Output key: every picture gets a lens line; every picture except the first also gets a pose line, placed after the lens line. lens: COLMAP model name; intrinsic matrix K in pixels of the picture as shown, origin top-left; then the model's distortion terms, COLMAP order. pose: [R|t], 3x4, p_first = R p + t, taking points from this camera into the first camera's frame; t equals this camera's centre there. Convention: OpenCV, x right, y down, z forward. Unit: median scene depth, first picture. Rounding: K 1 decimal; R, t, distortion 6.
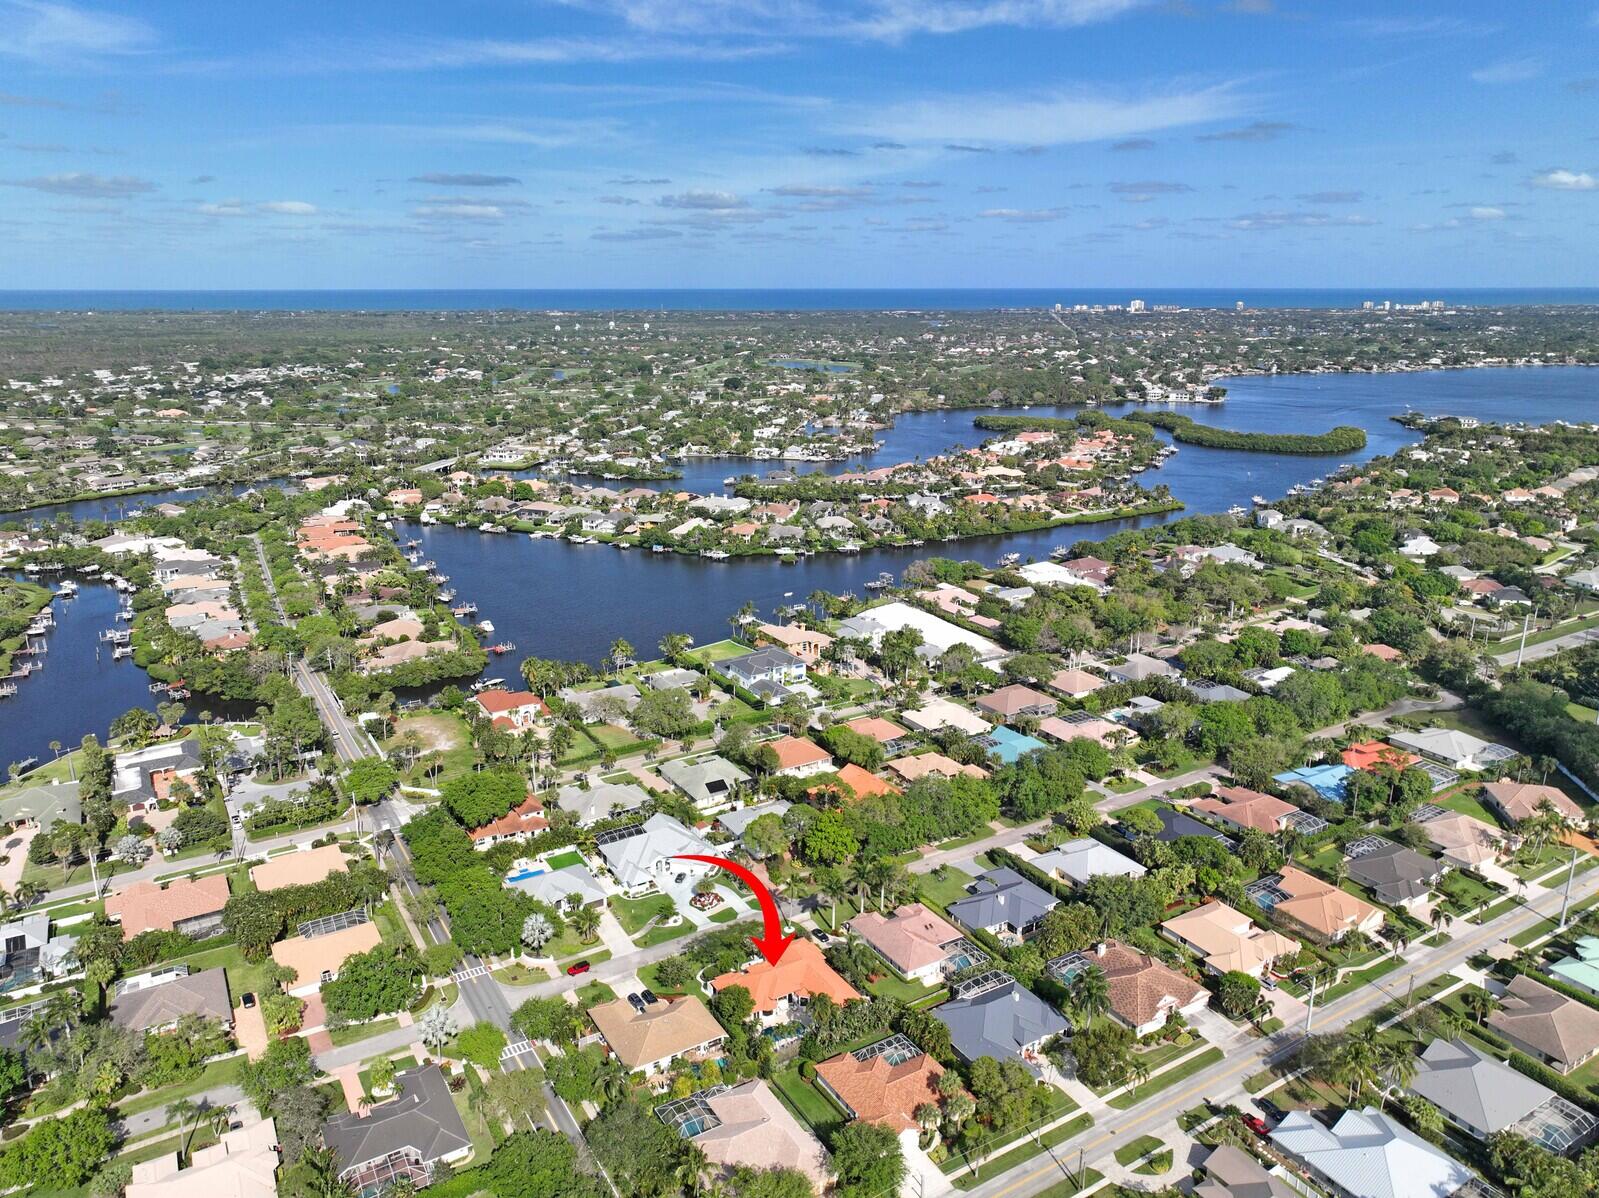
lens RADIAL K [[1128.8, 0, 799.5], [0, 1128.8, 599.0], [0, 0, 1]] dist [0.006866, -0.002951]
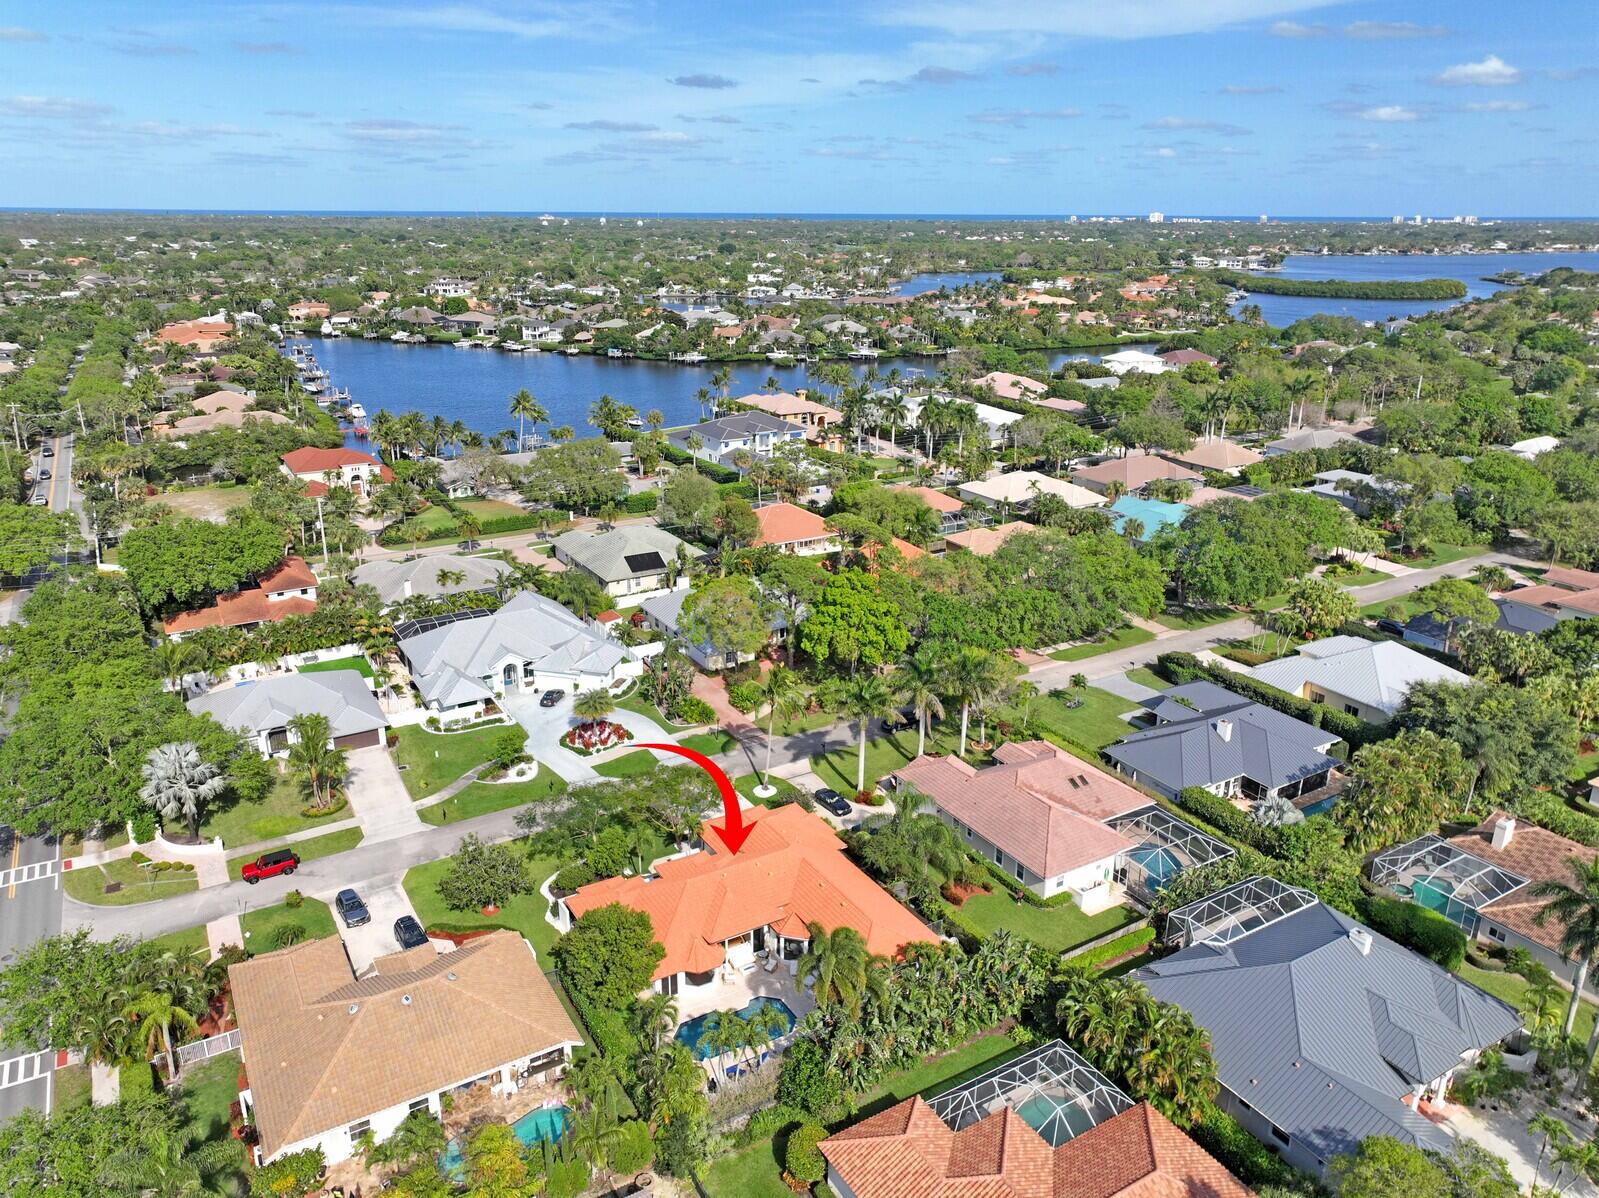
lens RADIAL K [[1108.6, 0, 799.5], [0, 1108.6, 599.0], [0, 0, 1]] dist [0.000967, 0.004610]
pose [[0.999964, 0.008476, -0.000540, 0.004539], [-0.008436, 0.998620, 0.051837, 0.181162], [0.000979, -0.051831, 0.998655, 0.524333]]
